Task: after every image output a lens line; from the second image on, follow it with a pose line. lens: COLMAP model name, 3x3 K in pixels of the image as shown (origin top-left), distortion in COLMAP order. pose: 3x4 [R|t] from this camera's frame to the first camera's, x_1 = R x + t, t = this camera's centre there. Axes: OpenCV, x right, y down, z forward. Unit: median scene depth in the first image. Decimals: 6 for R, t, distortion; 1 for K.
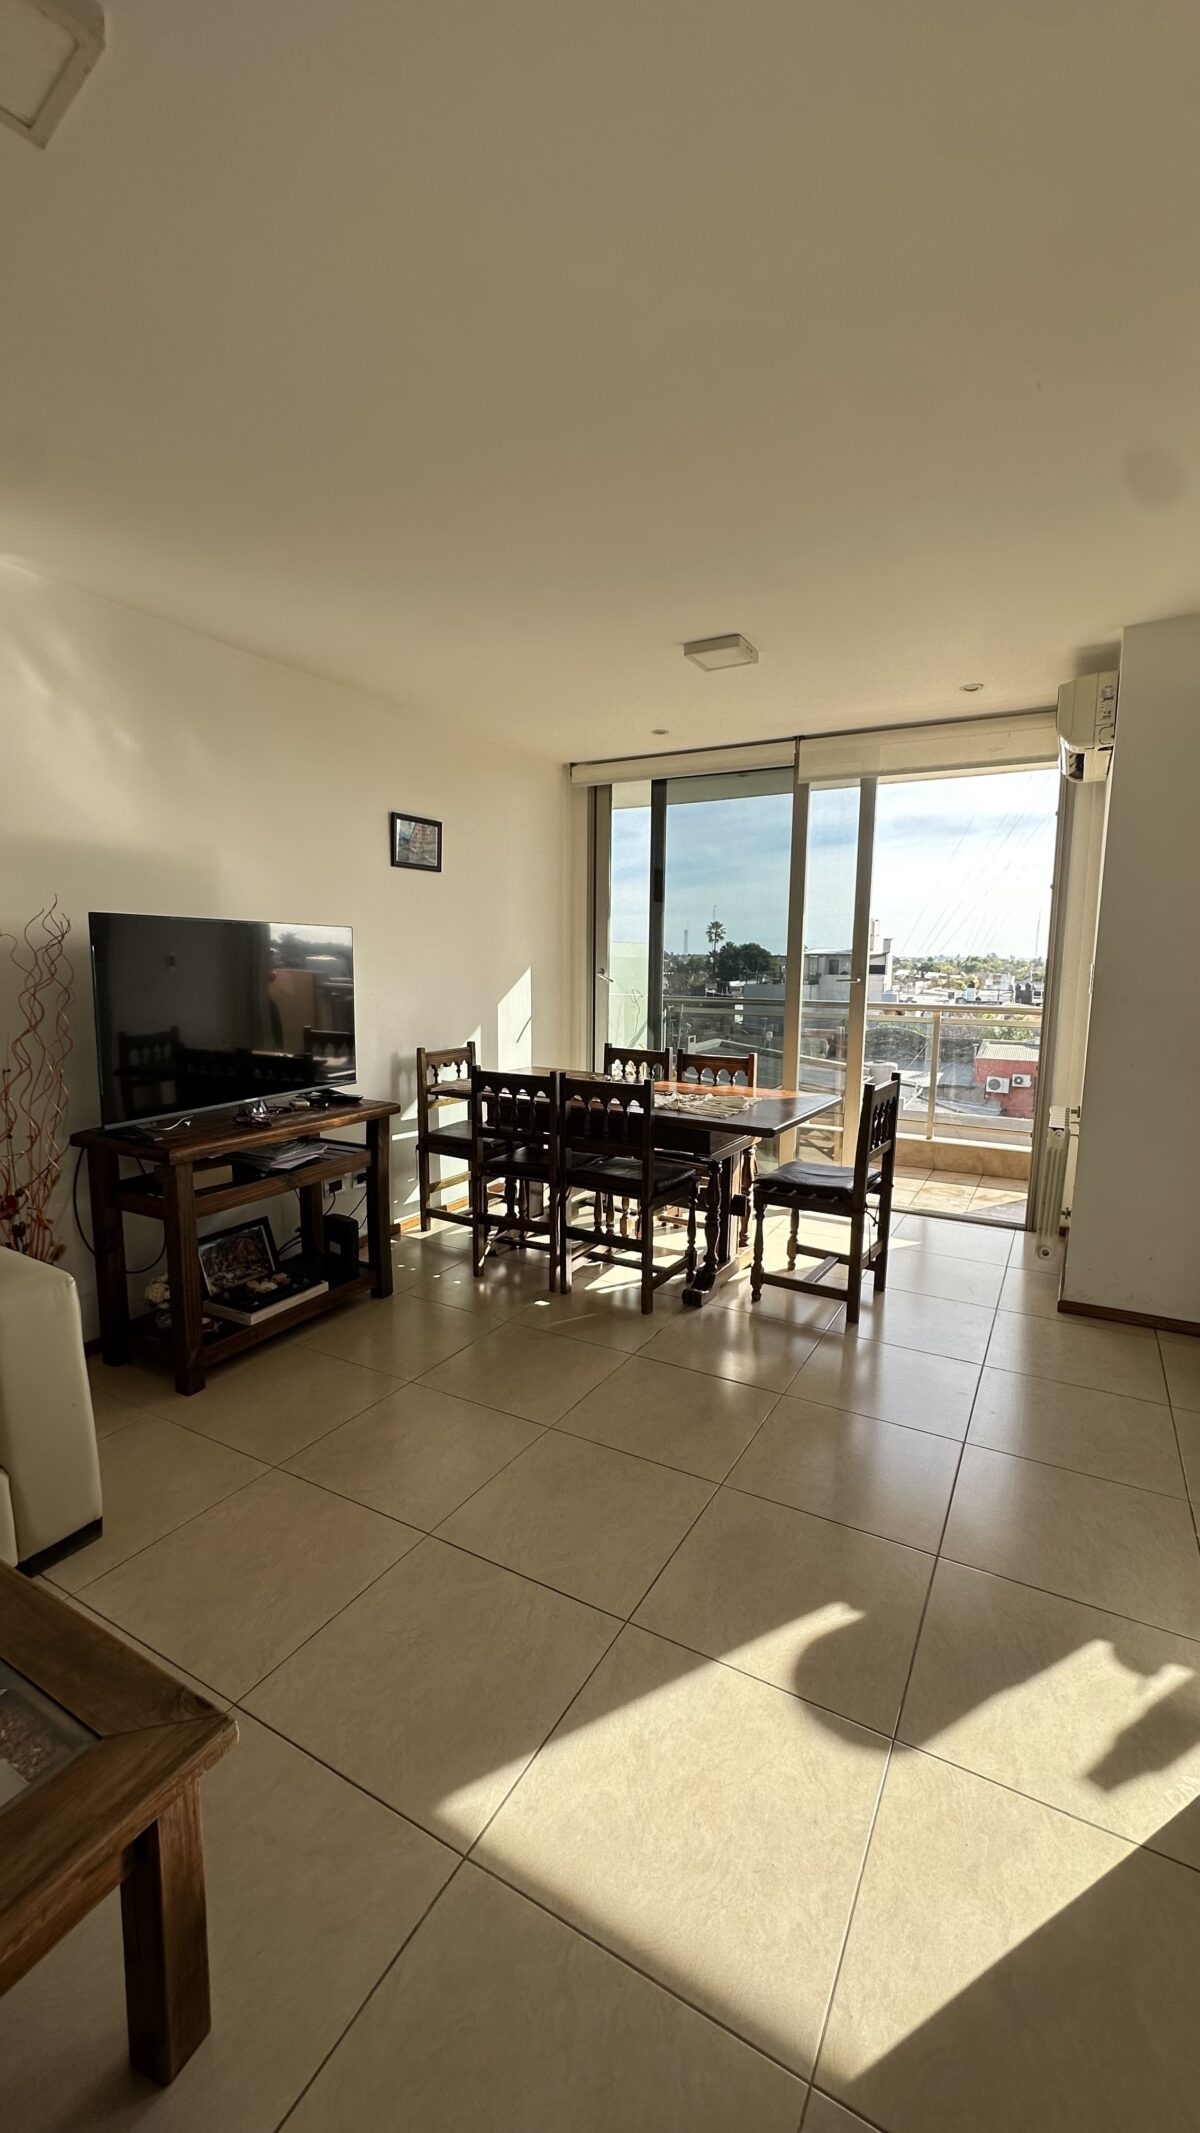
lens RADIAL K [[848.0, 0, 599.8], [0, 848.0, 1065.9], [0, 0, 1]] dist [-0.005745, 0.001471]
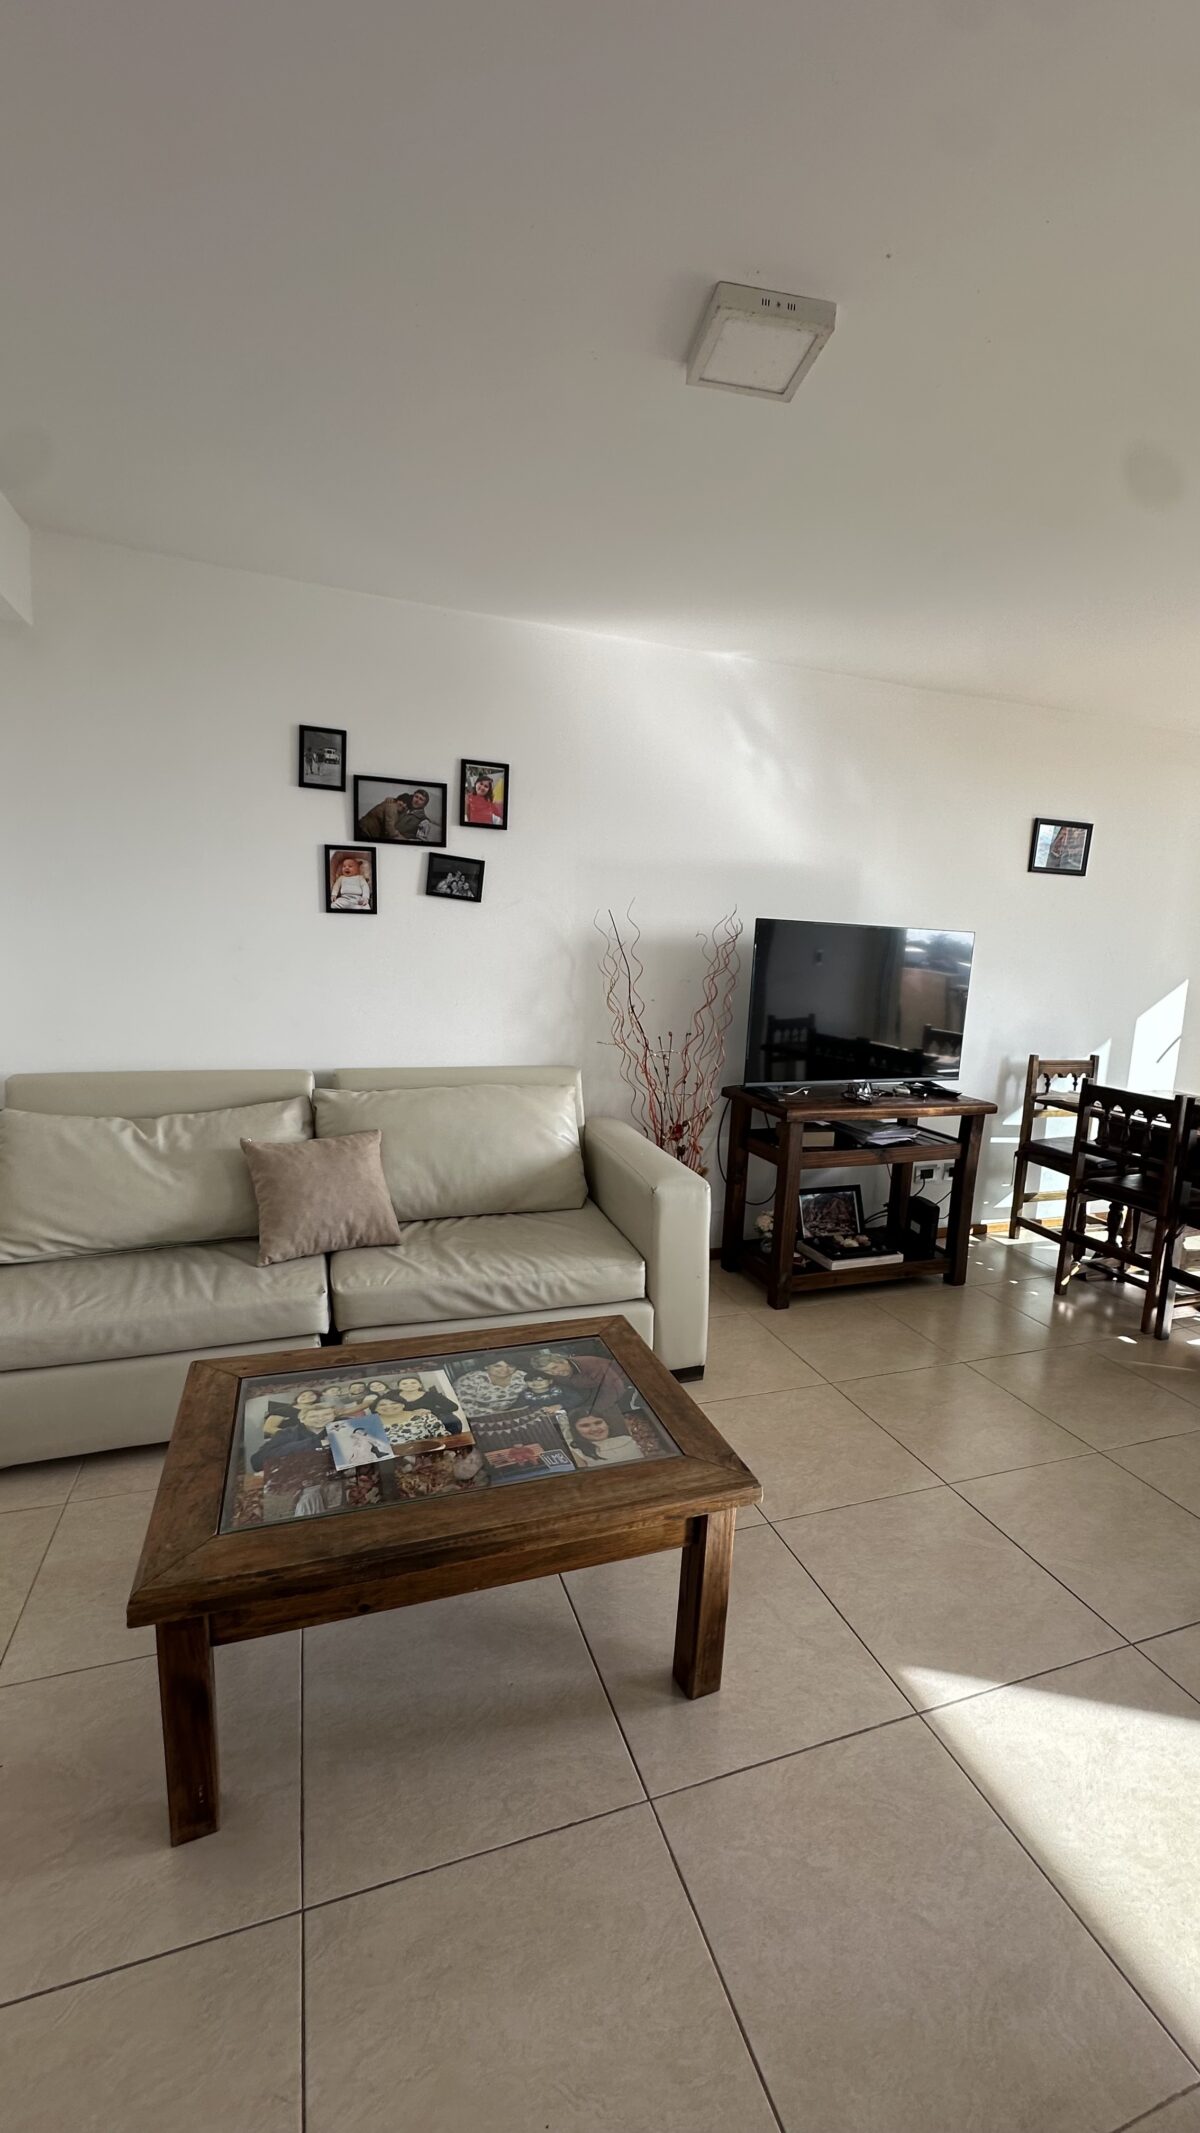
lens RADIAL K [[848.0, 0, 591.5], [0, 848.0, 1067.5], [0, 0, 1]] dist [-0.005745, 0.001471]
pose [[0.742534, 0.123309, -0.658360, 0.070791], [-0.121492, 0.991399, 0.048660, 0.009533], [0.658698, 0.043854, 0.751129, -0.101599]]
